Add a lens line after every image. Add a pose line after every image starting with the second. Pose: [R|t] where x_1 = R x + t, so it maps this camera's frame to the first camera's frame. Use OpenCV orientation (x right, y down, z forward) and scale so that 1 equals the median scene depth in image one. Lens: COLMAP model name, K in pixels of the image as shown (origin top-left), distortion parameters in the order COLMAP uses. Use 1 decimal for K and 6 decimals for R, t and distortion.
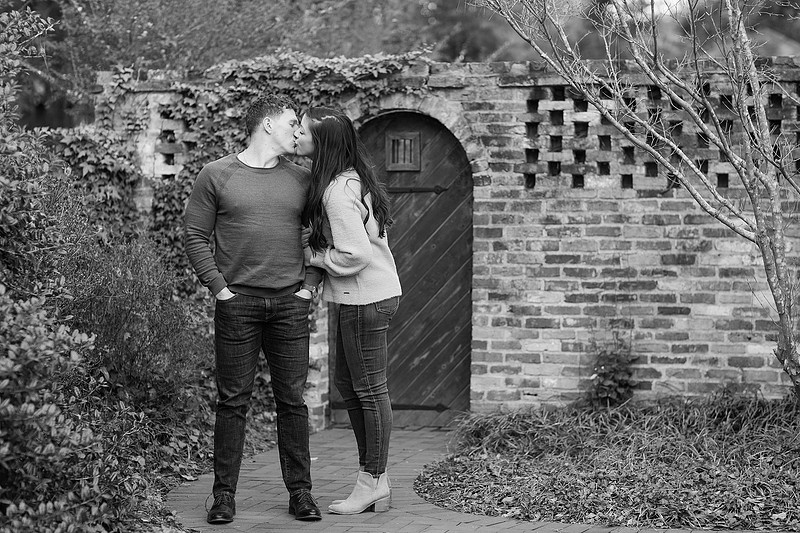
lens RADIAL K [[1976.6, 0, 401.9], [0, 1976.6, 265.1], [0, 0, 1]] dist [0.073622, -0.239765]
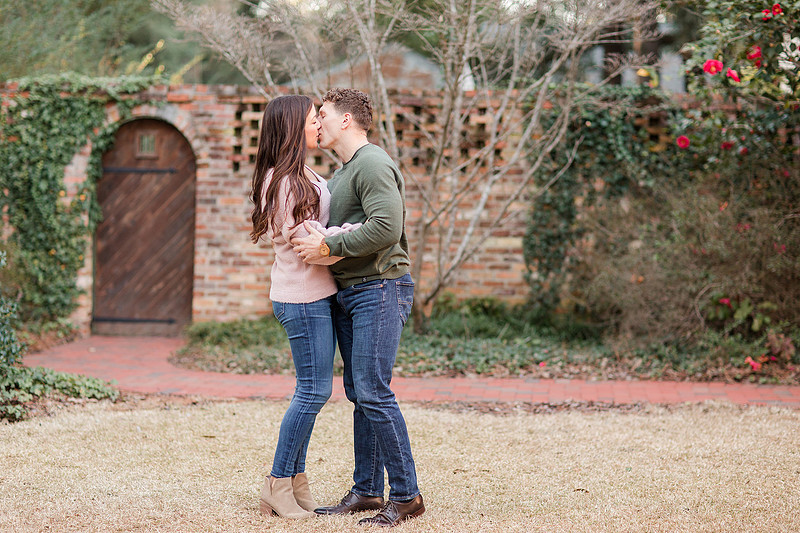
lens RADIAL K [[2004.1, 0, 399.4], [0, 2004.1, 267.7], [0, 0, 1]] dist [0.066760, 0.324794]
pose [[0.982820, 0.012933, 0.184111, -0.089158], [-0.014512, 0.999869, 0.007231, 0.020054], [-0.183993, -0.009779, 0.982879, -0.489239]]
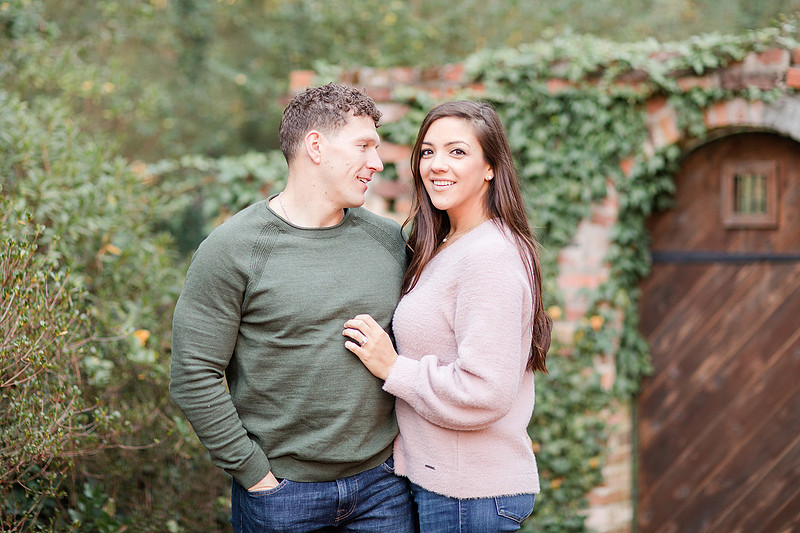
lens RADIAL K [[2084.8, 0, 399.8], [0, 2084.8, 234.0], [0, 0, 1]] dist [0.093943, 0.090948]
pose [[0.962393, 0.006924, -0.271573, 0.072839], [-0.017862, 0.999125, -0.037827, -0.019472], [0.271073, 0.041256, 0.961674, 0.358920]]
